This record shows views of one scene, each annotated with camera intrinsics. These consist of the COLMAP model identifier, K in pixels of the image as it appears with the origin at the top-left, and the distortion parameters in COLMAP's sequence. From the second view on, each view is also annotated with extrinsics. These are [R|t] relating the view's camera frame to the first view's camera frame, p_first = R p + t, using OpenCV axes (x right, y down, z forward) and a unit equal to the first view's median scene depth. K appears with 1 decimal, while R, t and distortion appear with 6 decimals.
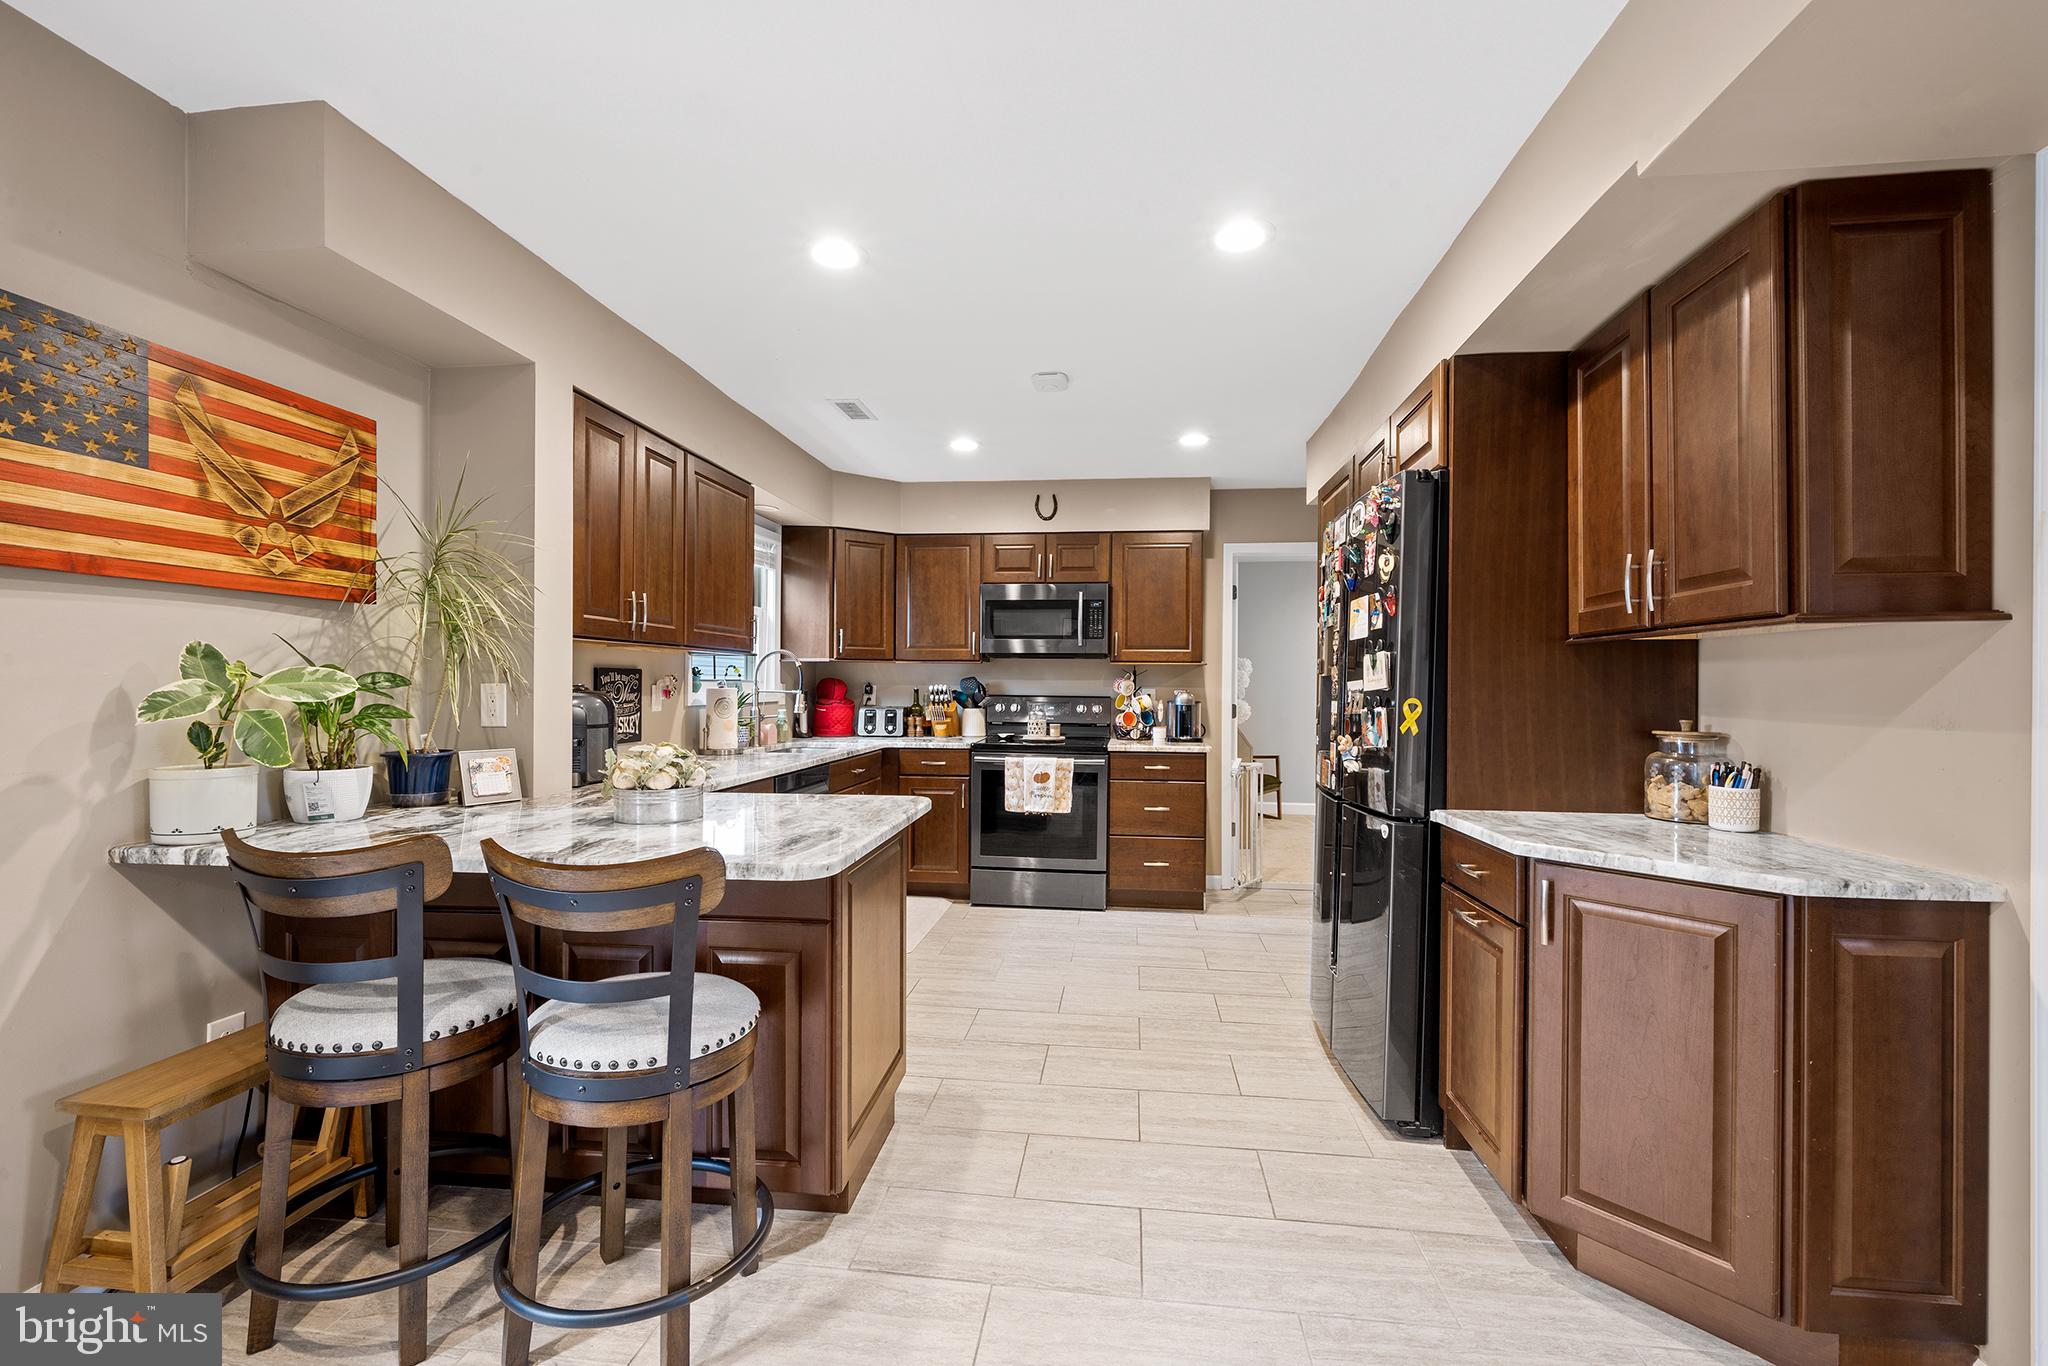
lens RADIAL K [[865.5, 0, 1019.3], [0, 865.5, 686.7], [0, 0, 1]] dist [0.002018, 0.000153]
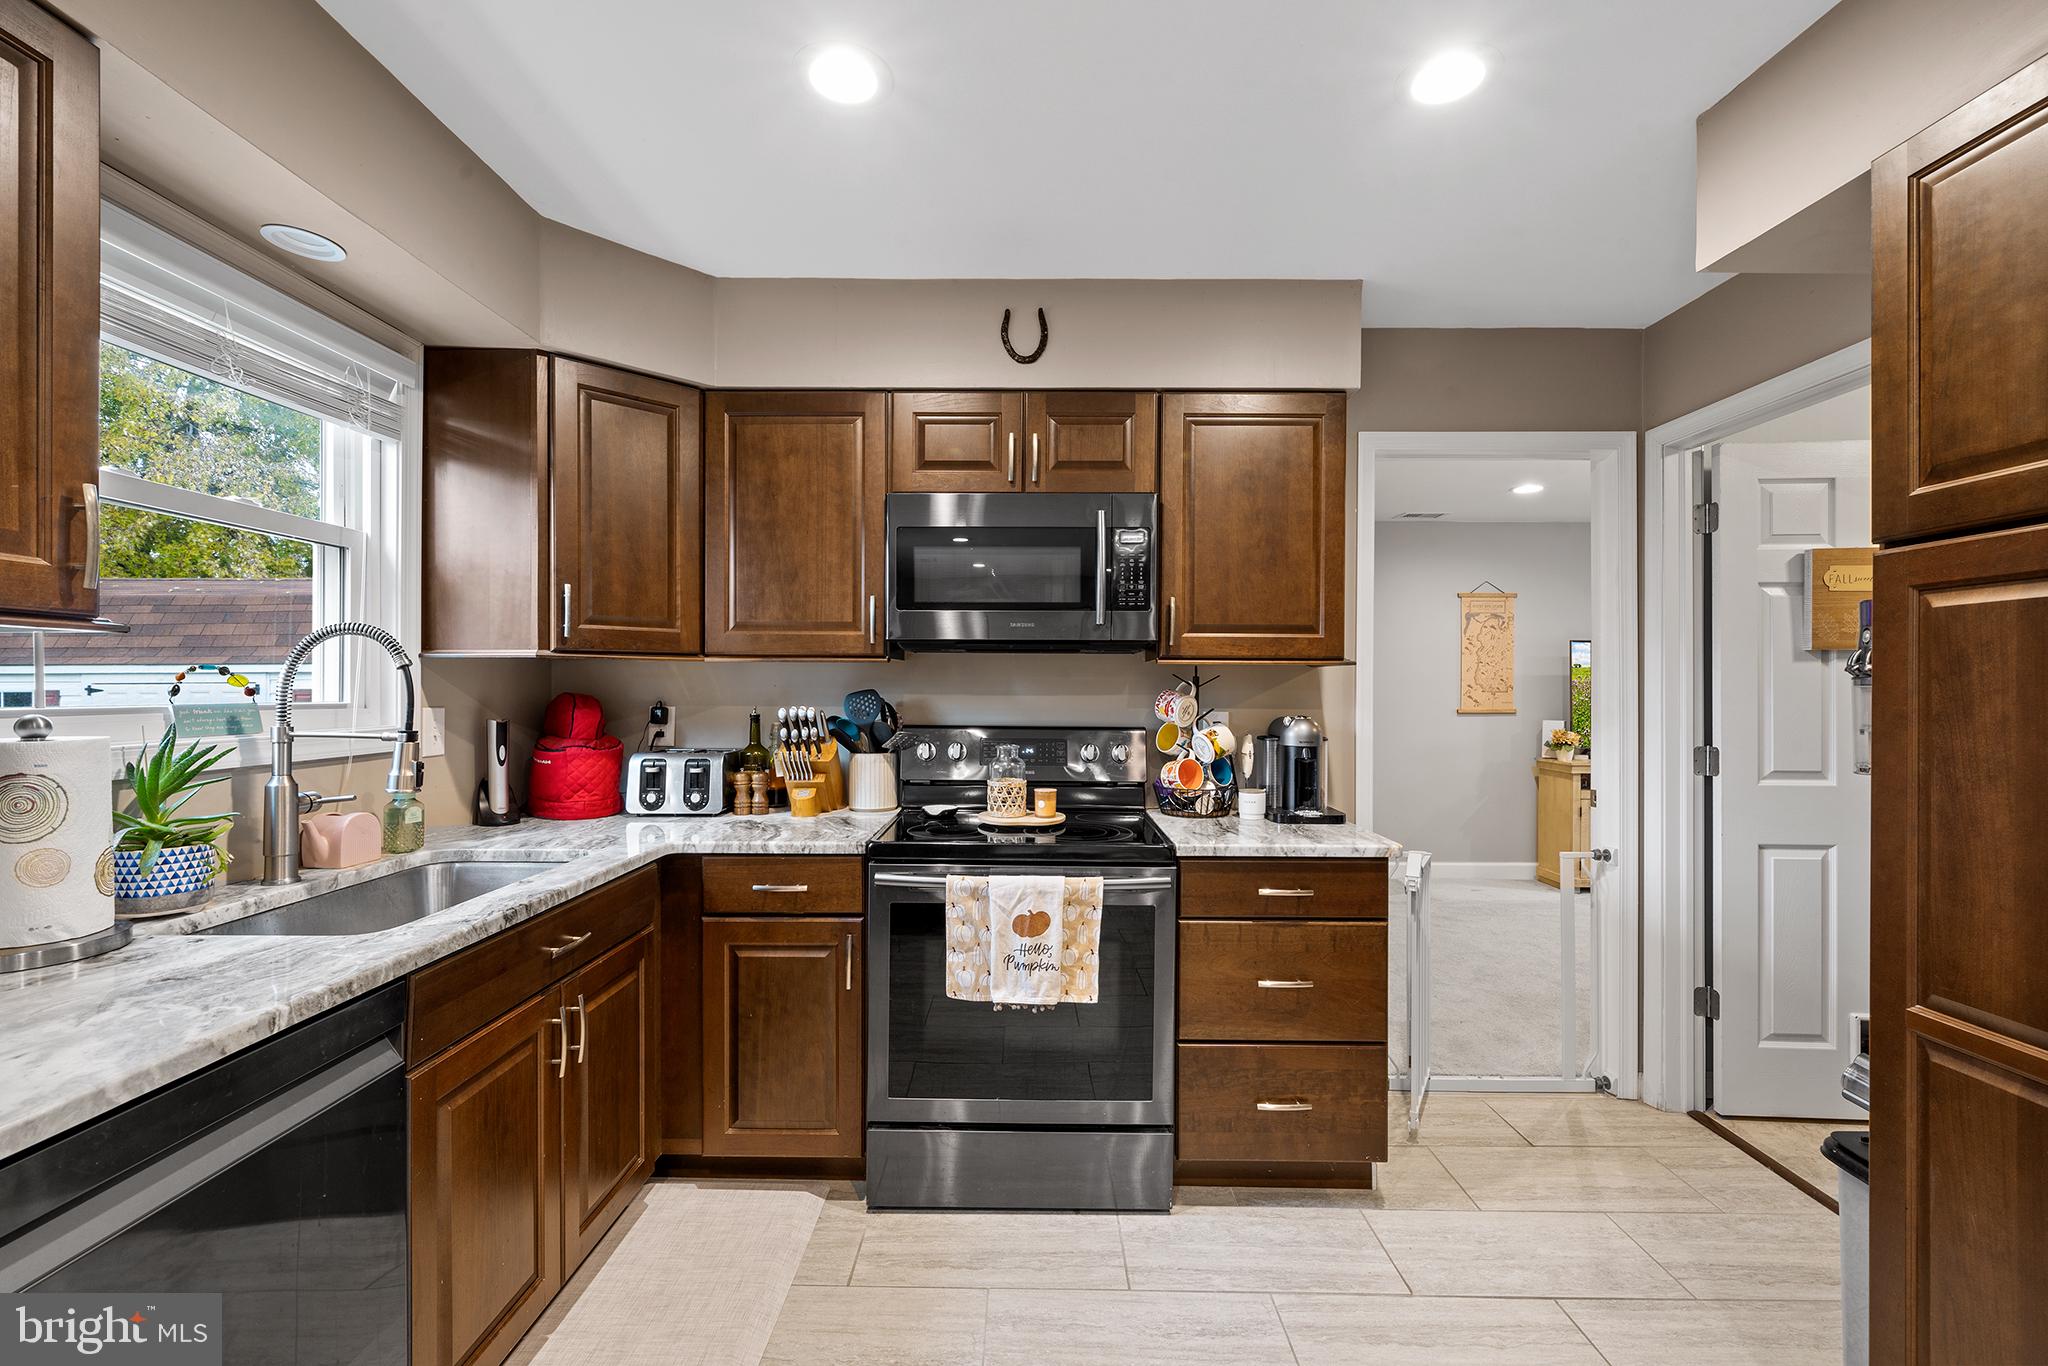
lens RADIAL K [[865.5, 0, 1019.3], [0, 865.5, 686.7], [0, 0, 1]] dist [0.002018, 0.000153]
pose [[0.993351, -0.003793, 0.115066, -0.030684], [0.004251, 0.999984, -0.003738, -0.012639], [-0.115050, 0.004203, 0.993351, 0.586683]]
